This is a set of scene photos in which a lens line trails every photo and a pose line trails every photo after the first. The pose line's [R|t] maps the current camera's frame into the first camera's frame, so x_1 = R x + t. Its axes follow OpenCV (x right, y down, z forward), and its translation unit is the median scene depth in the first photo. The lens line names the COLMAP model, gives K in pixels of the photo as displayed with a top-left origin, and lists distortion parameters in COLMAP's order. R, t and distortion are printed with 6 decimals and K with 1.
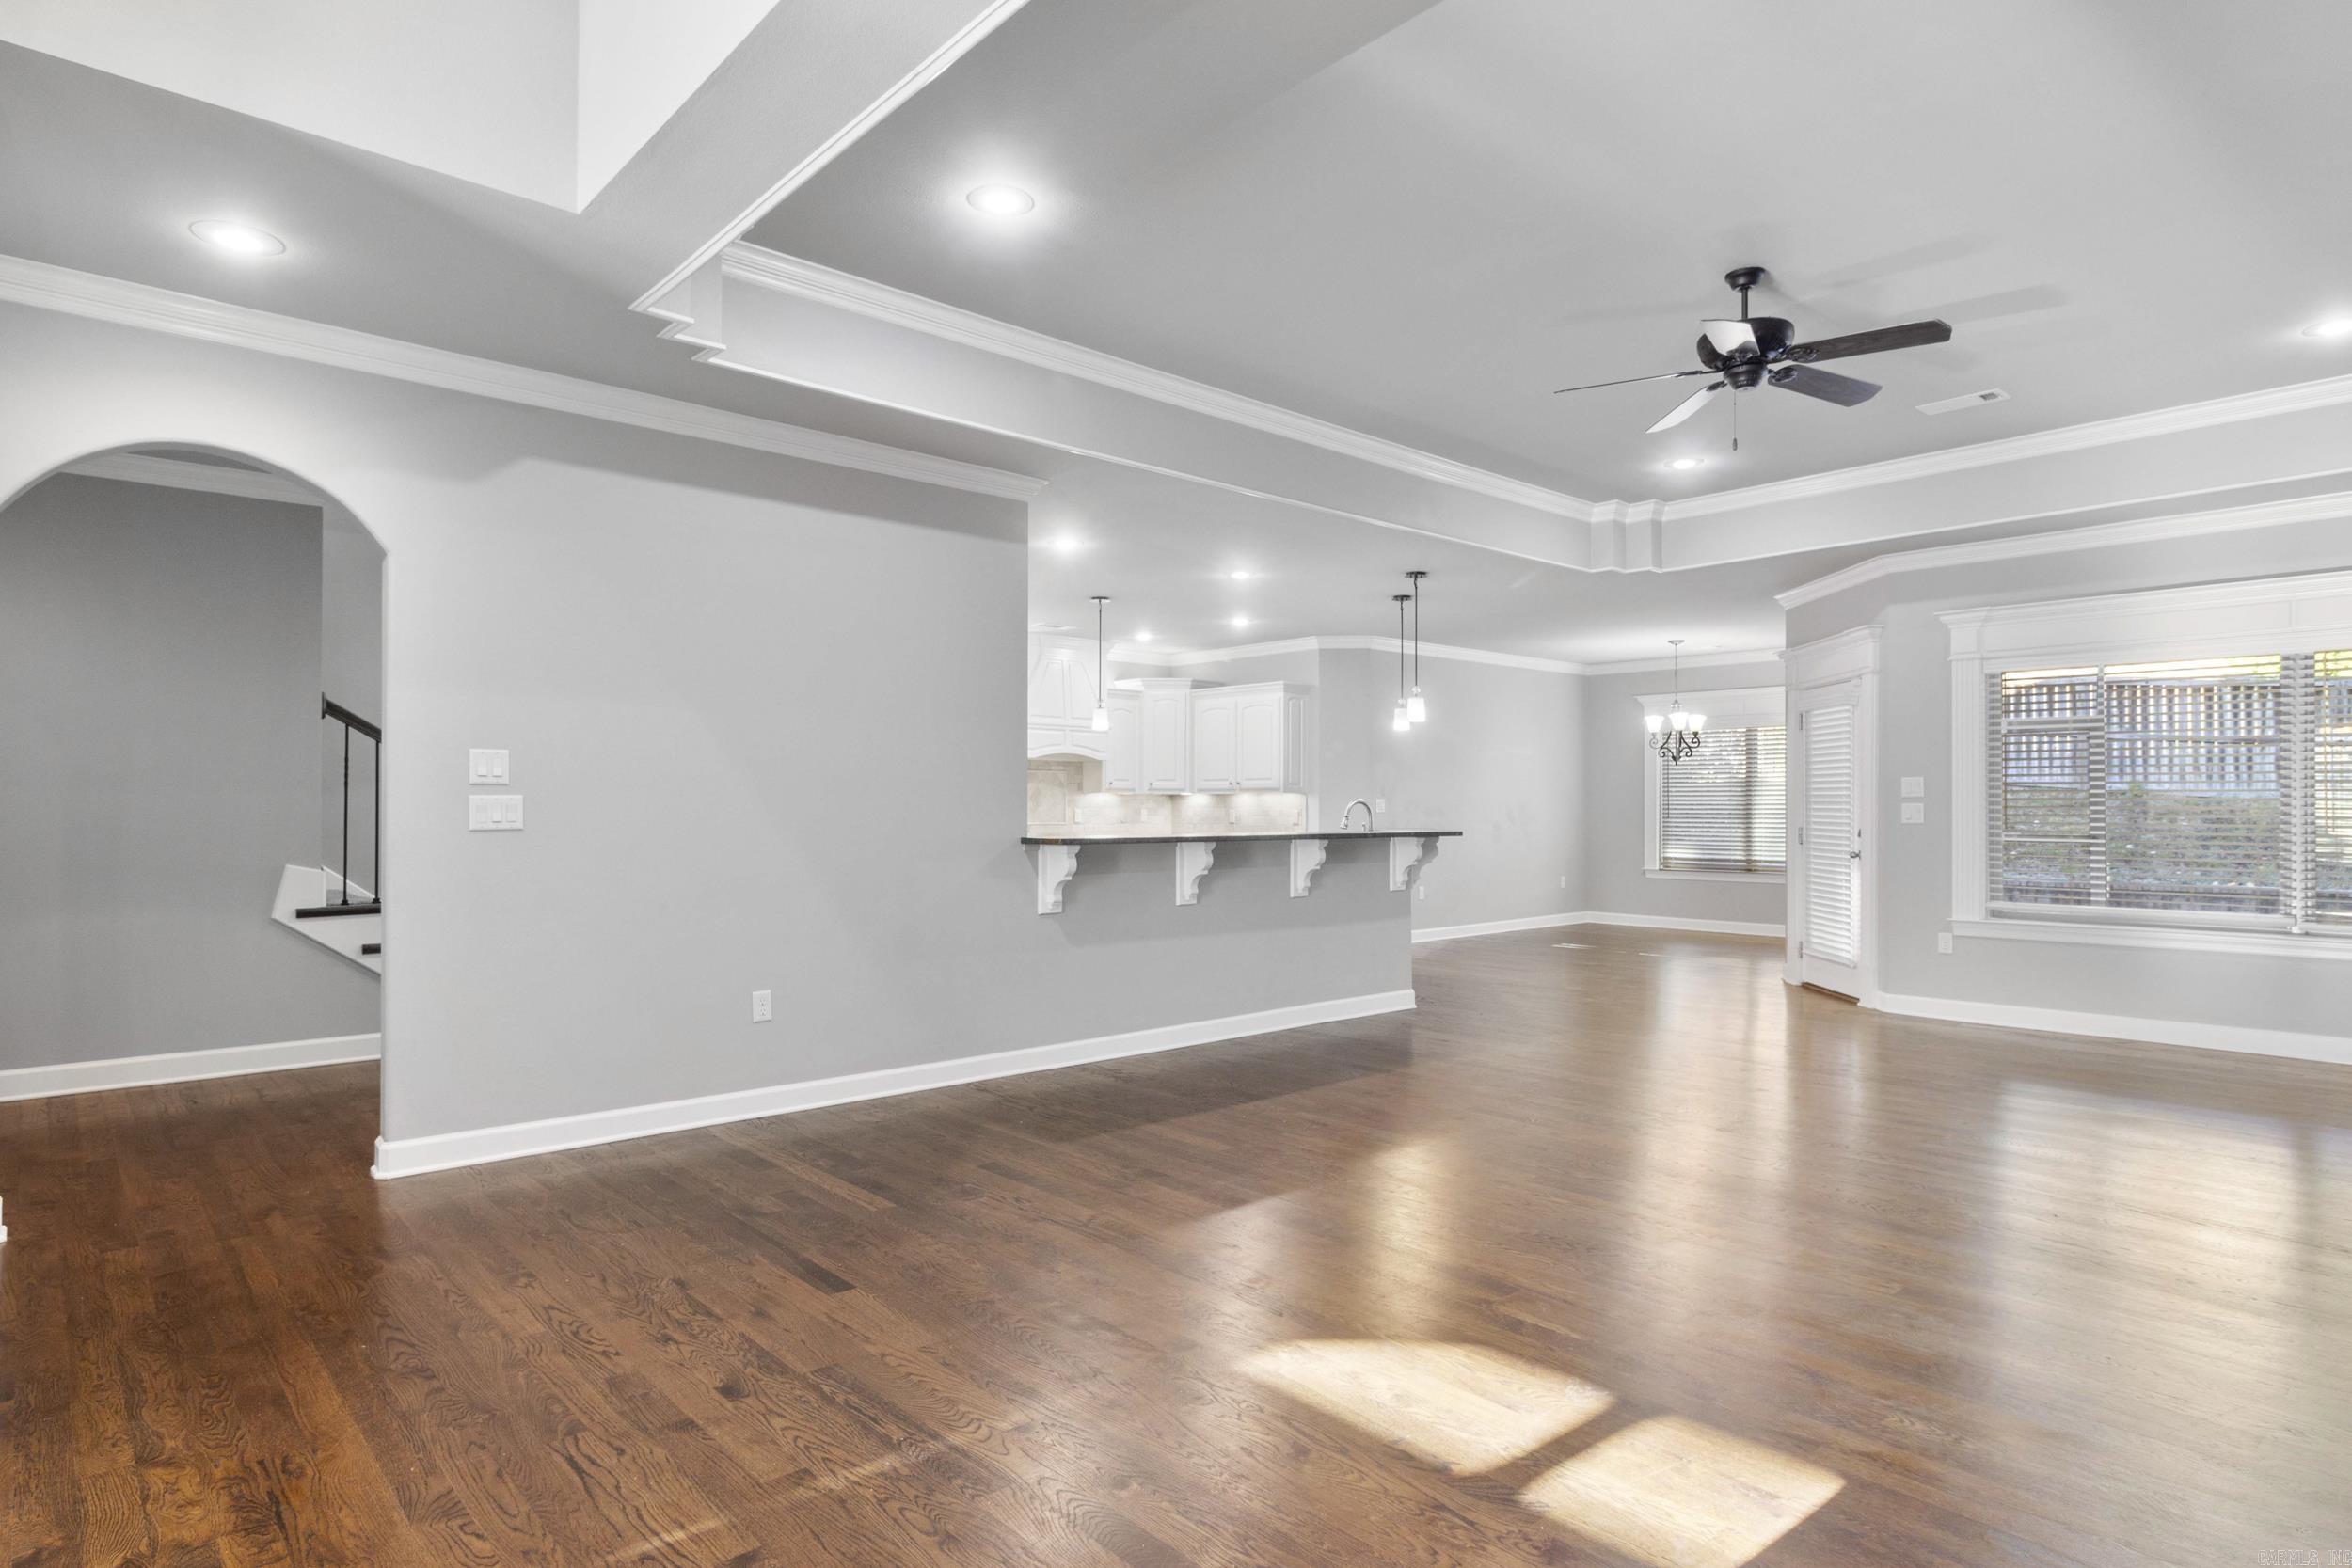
lens RADIAL K [[1272.8, 0, 1195.5], [0, 1272.8, 804.5], [0, 0, 1]] dist [0.003549, -0.001807]
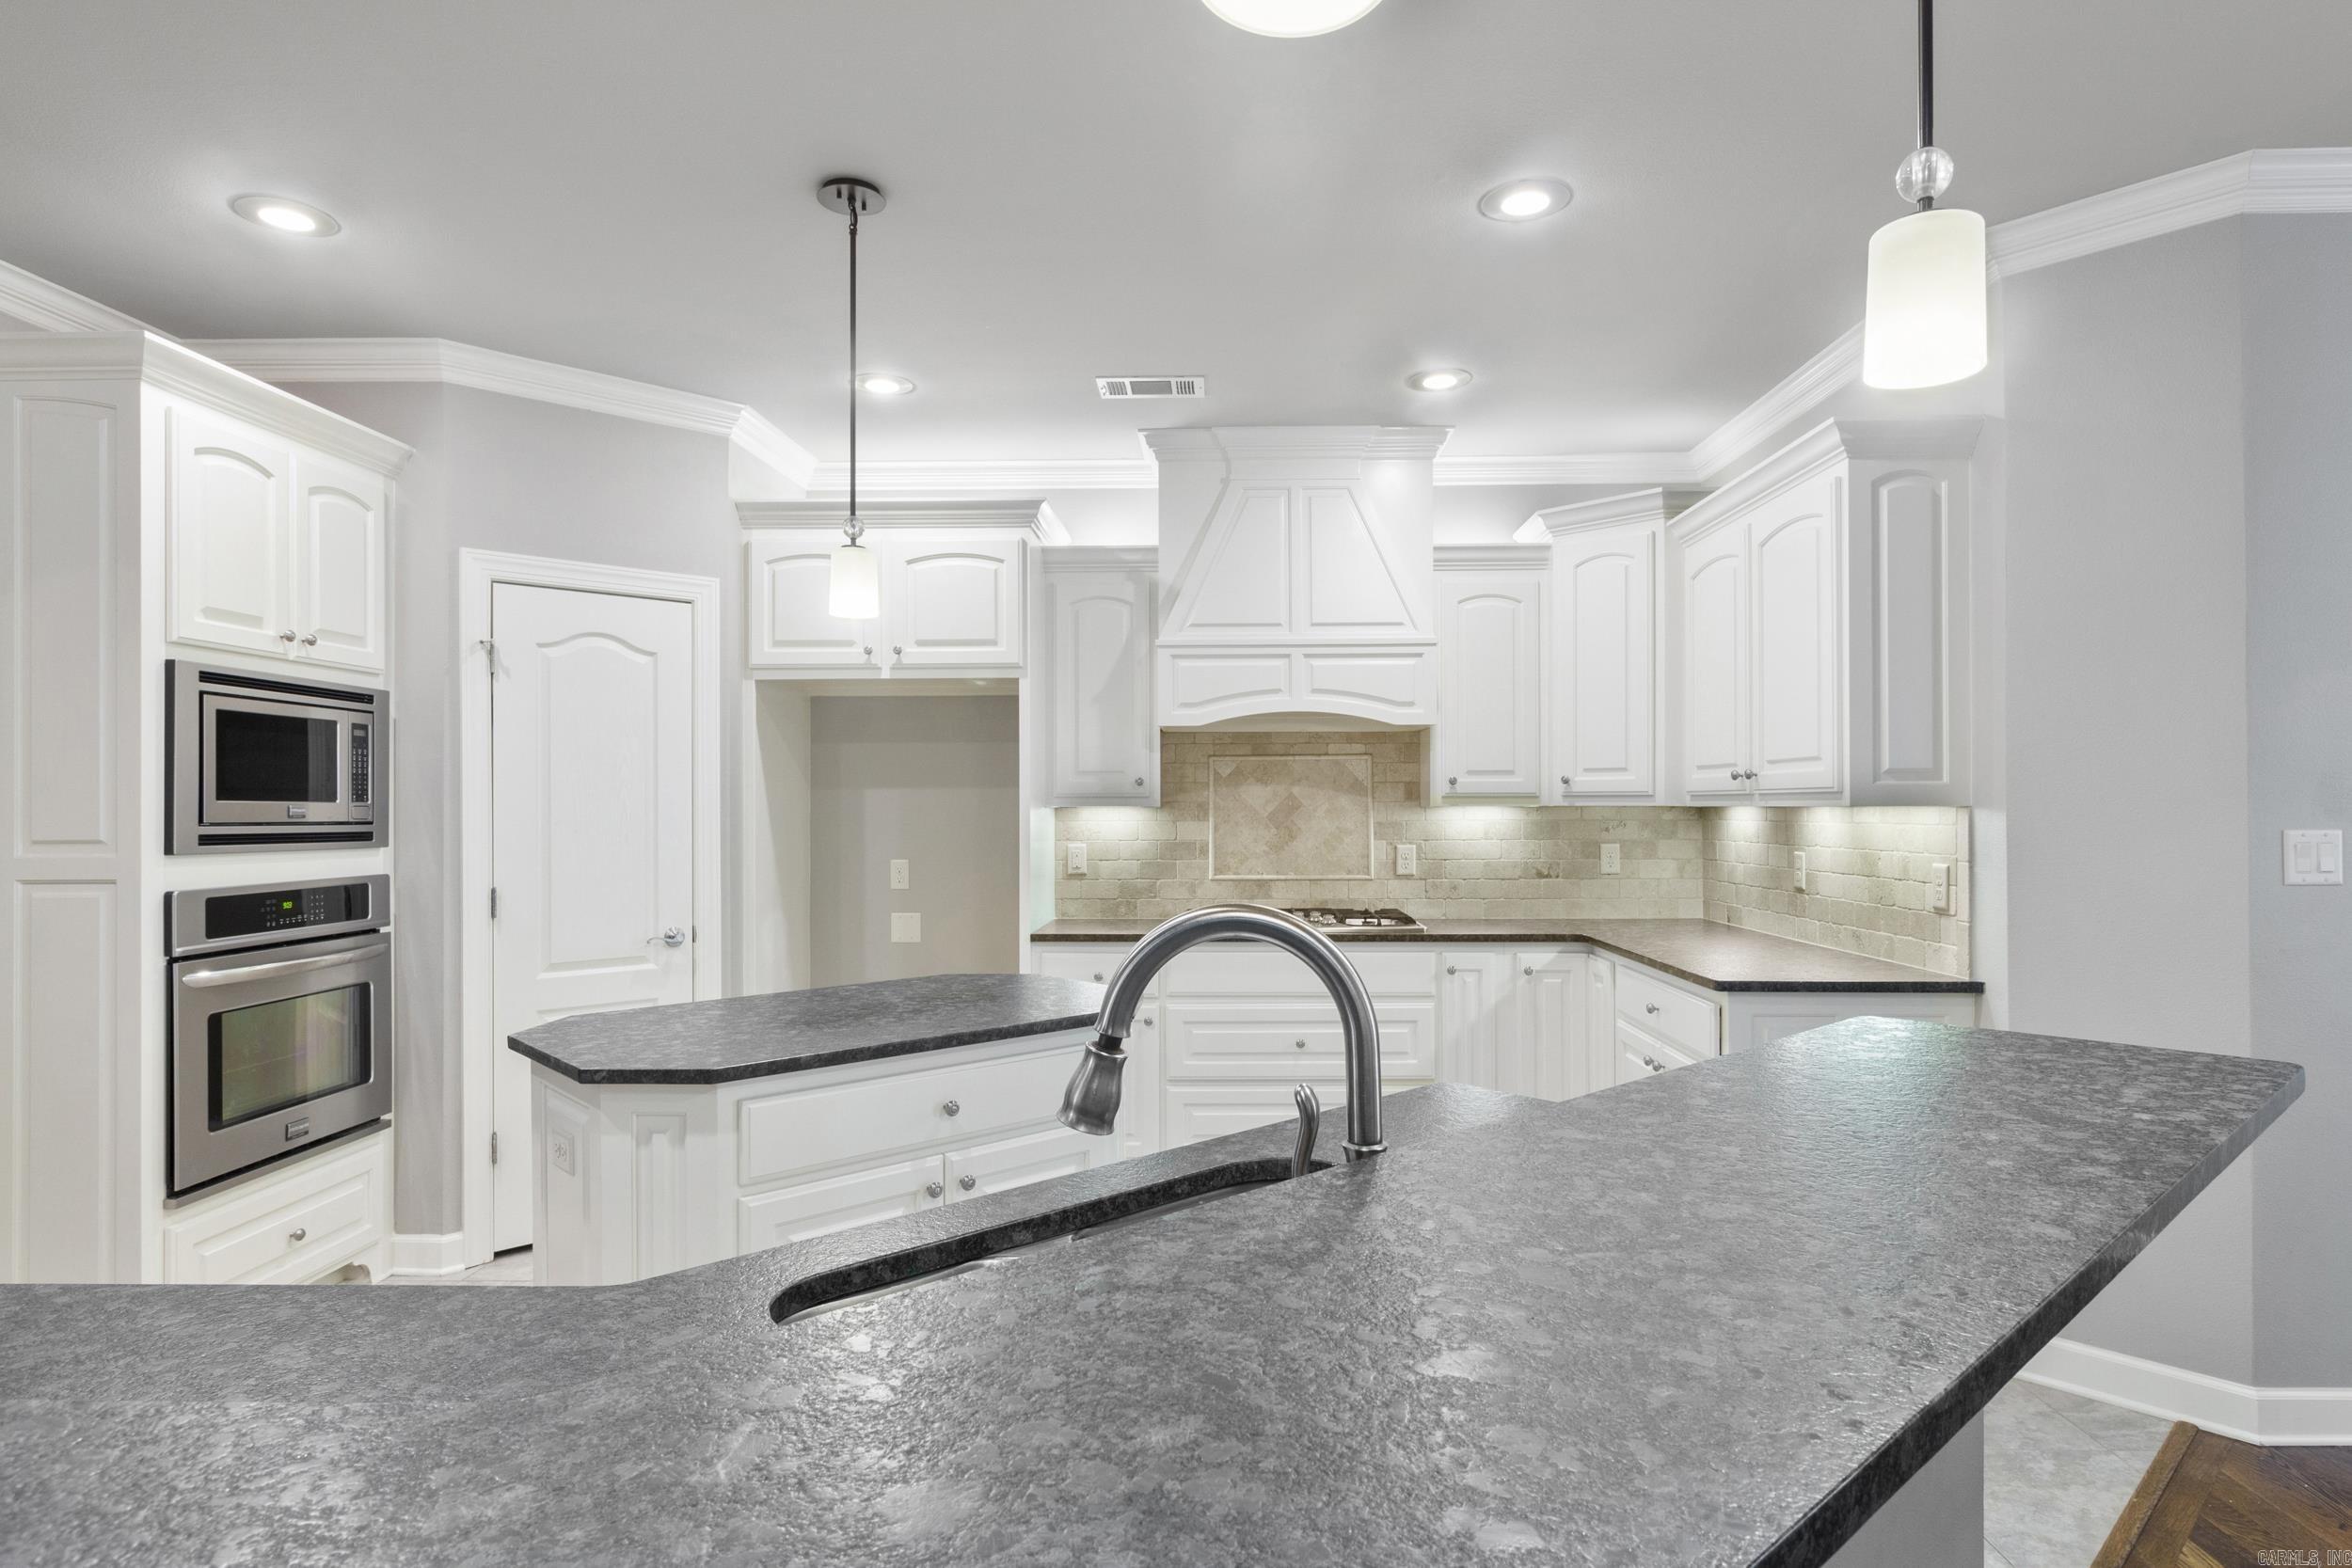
lens RADIAL K [[1272.8, 0, 1203.0], [0, 1272.8, 812.1], [0, 0, 1]] dist [0.003549, -0.001807]
pose [[0.725048, -0.001309, -0.688697, 0.226706], [0.008136, 0.999945, 0.006665, -0.015316], [0.688650, -0.010436, 0.725018, 0.964146]]
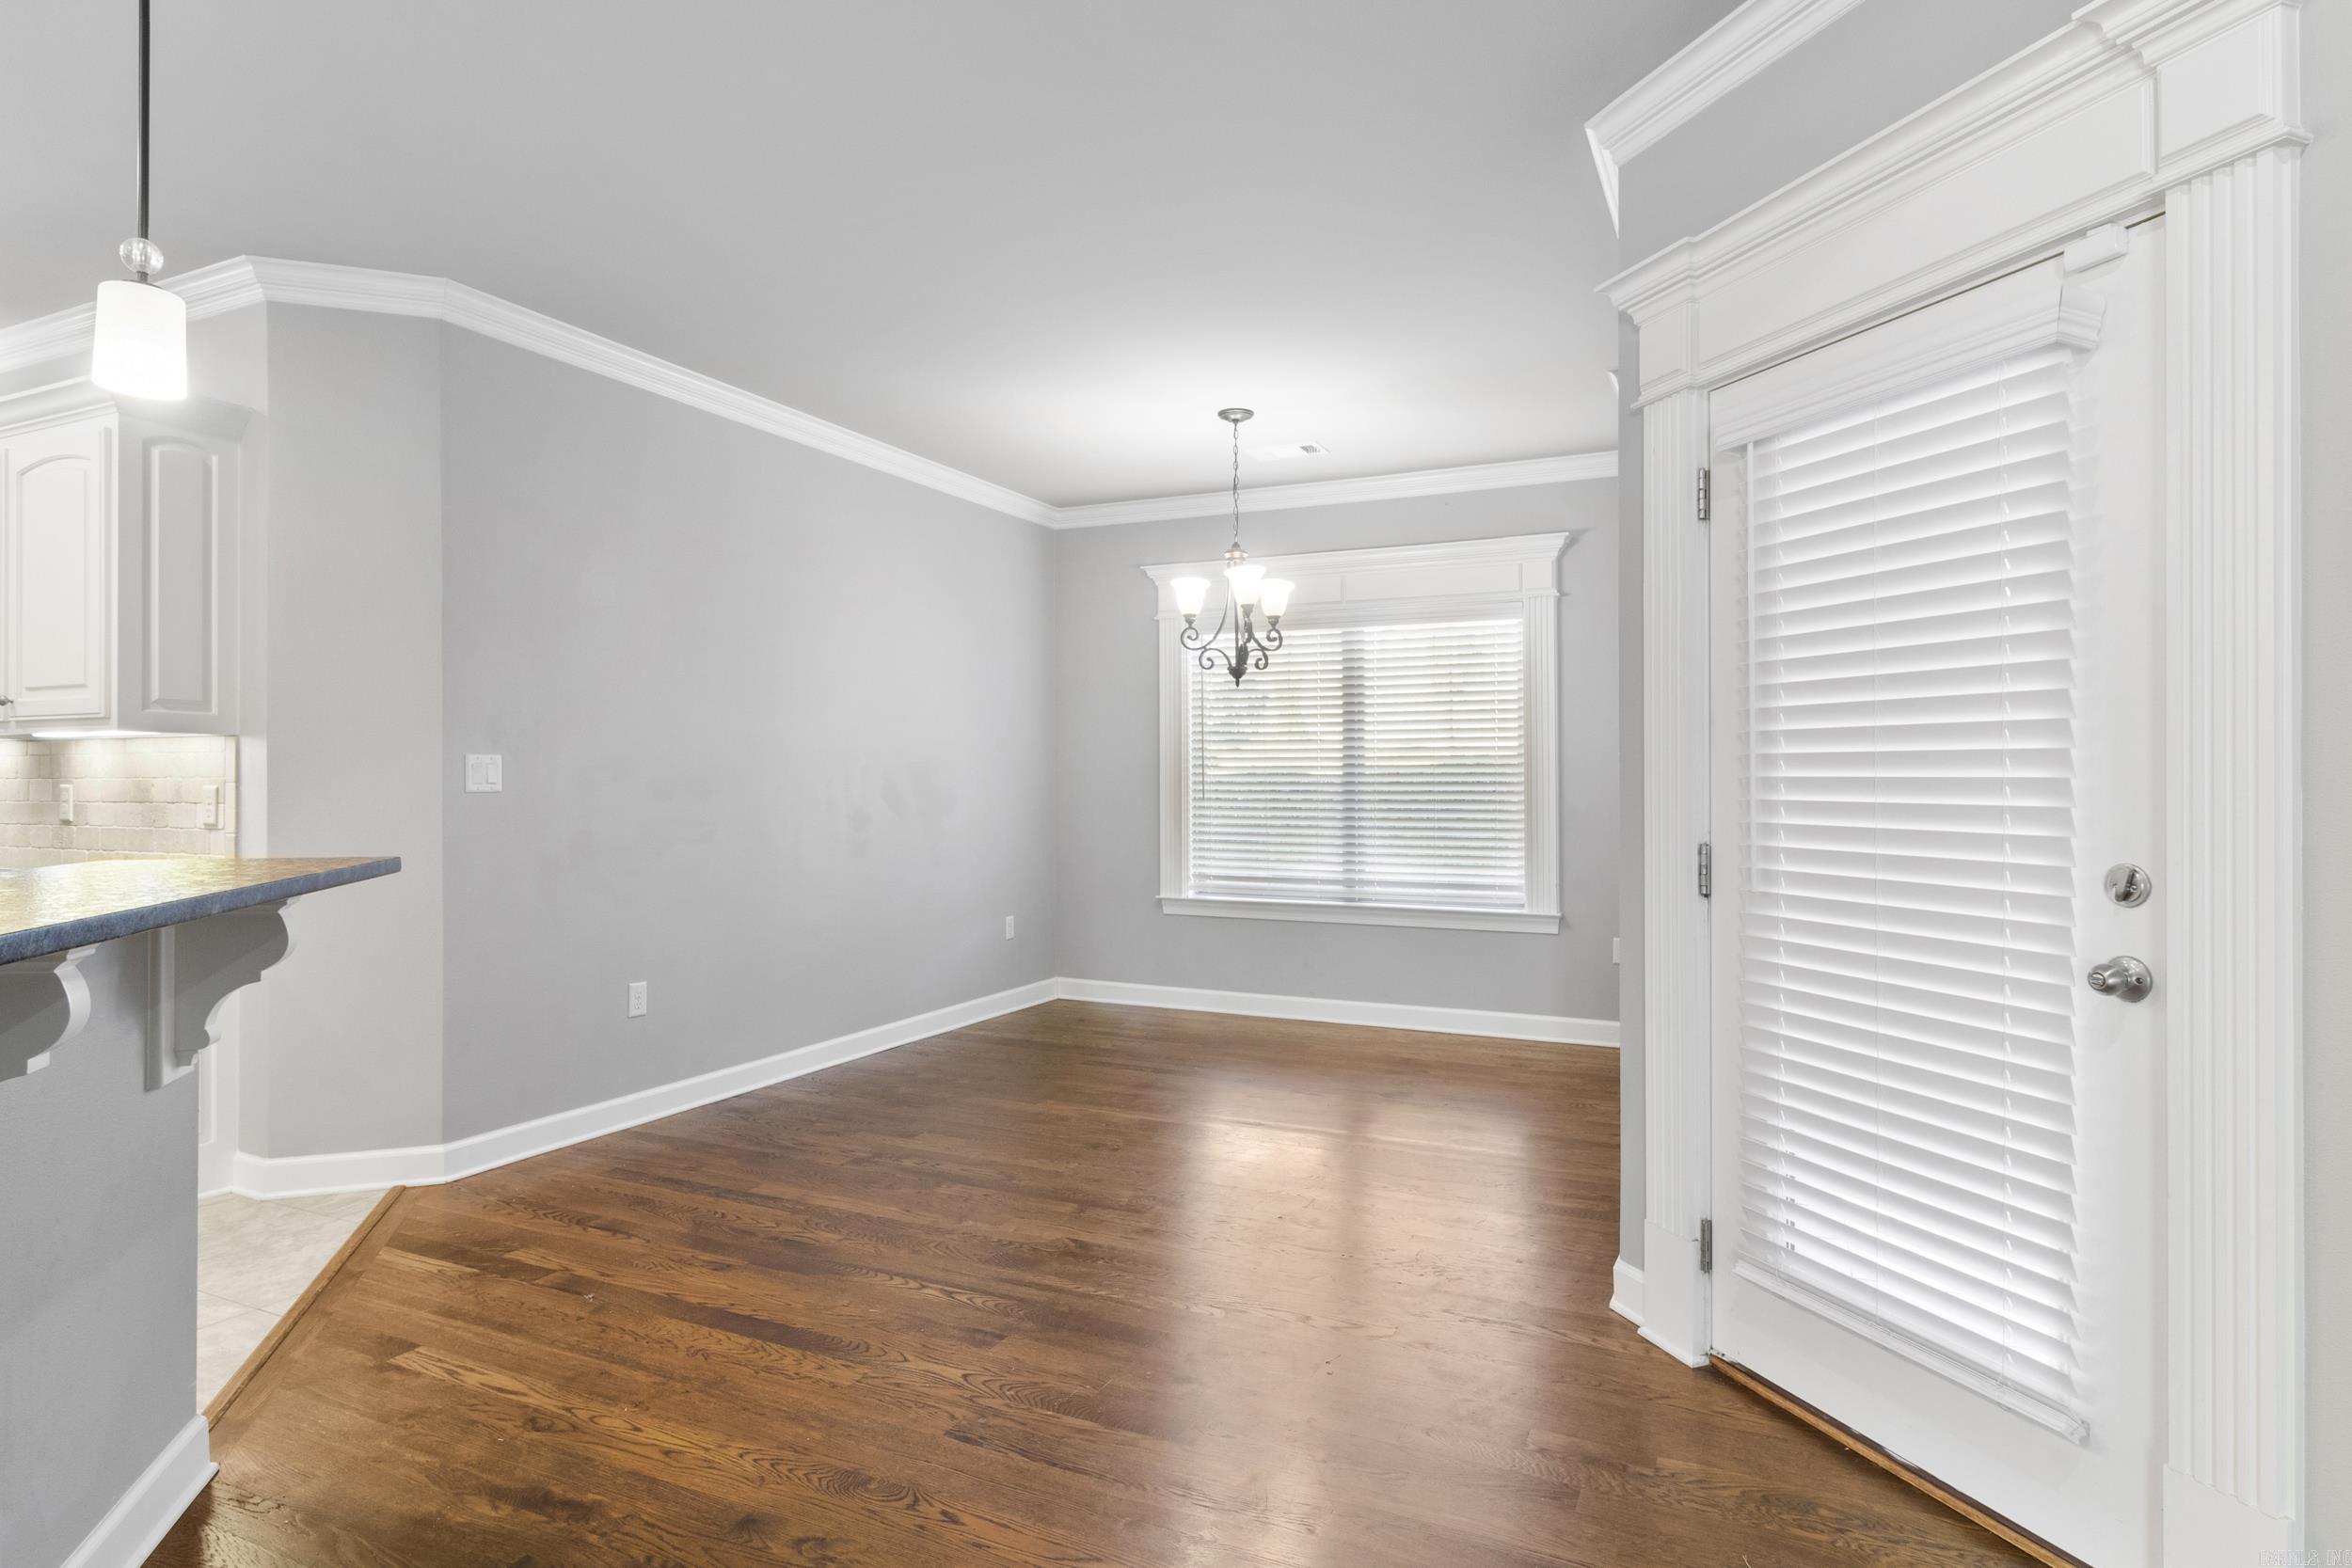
lens RADIAL K [[1272.8, 0, 1183.8], [0, 1272.8, 779.5], [0, 0, 1]] dist [0.003549, -0.001807]
pose [[0.926295, 0.001832, 0.376795, 0.273551], [-0.002024, 0.999998, 0.000113, 0.003369], [-0.376794, -0.000867, 0.926297, 0.848743]]
